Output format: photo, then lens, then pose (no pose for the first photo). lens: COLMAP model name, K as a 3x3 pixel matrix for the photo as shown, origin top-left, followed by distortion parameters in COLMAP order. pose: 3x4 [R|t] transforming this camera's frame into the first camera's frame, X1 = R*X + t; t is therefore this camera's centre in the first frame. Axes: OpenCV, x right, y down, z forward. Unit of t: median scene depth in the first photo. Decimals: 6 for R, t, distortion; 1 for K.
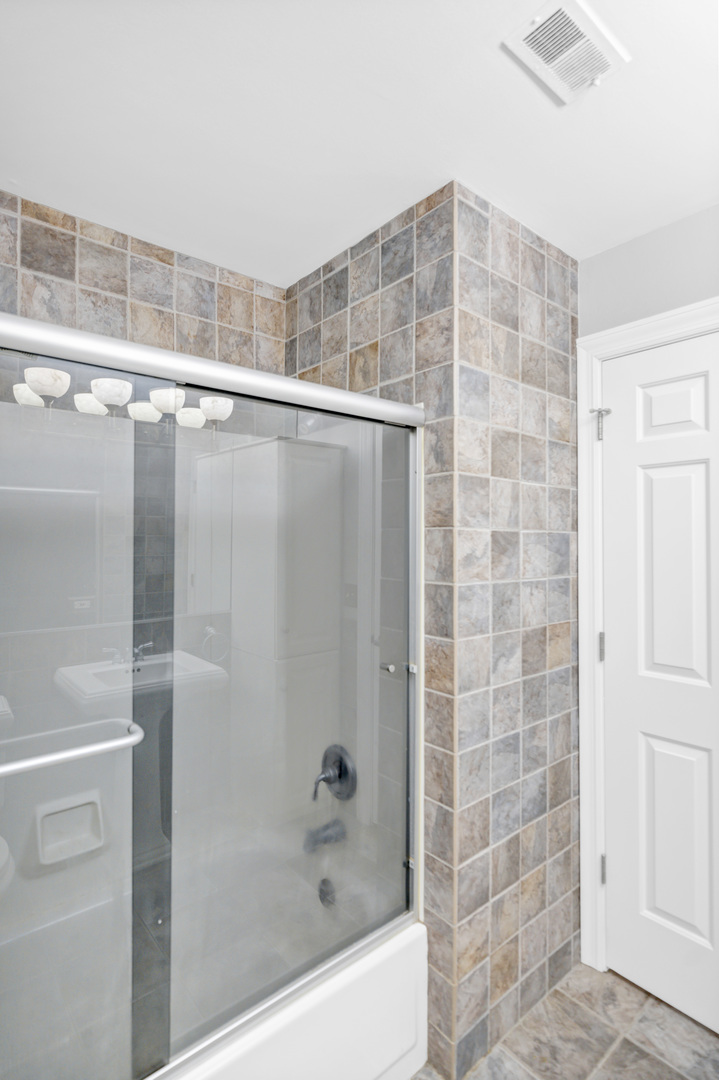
lens RADIAL K [[532.8, 0, 349.3], [0, 532.8, 534.1], [0, 0, 1]] dist [-0.000478, -0.000106]
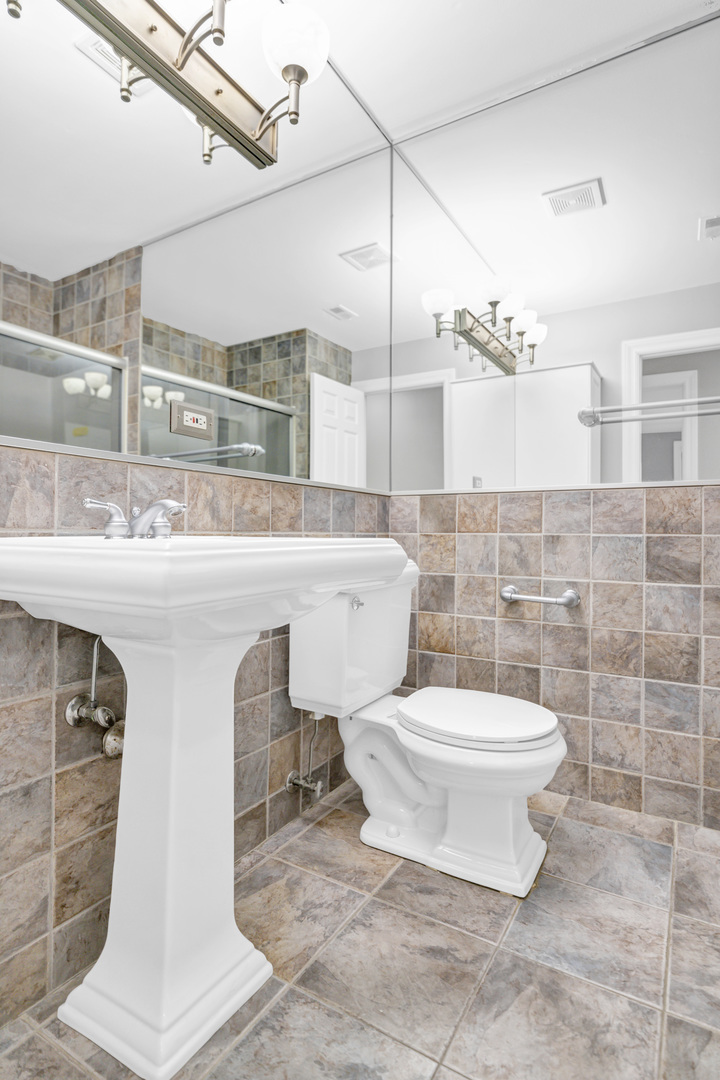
lens RADIAL K [[532.8, 0, 353.2], [0, 532.8, 535.1], [0, 0, 1]] dist [-0.000478, -0.000106]
pose [[0.941489, -0.018433, 0.336540, -0.455246], [0.004018, 0.999046, 0.043481, 0.260450], [-0.337020, -0.039584, 0.940665, -1.502529]]
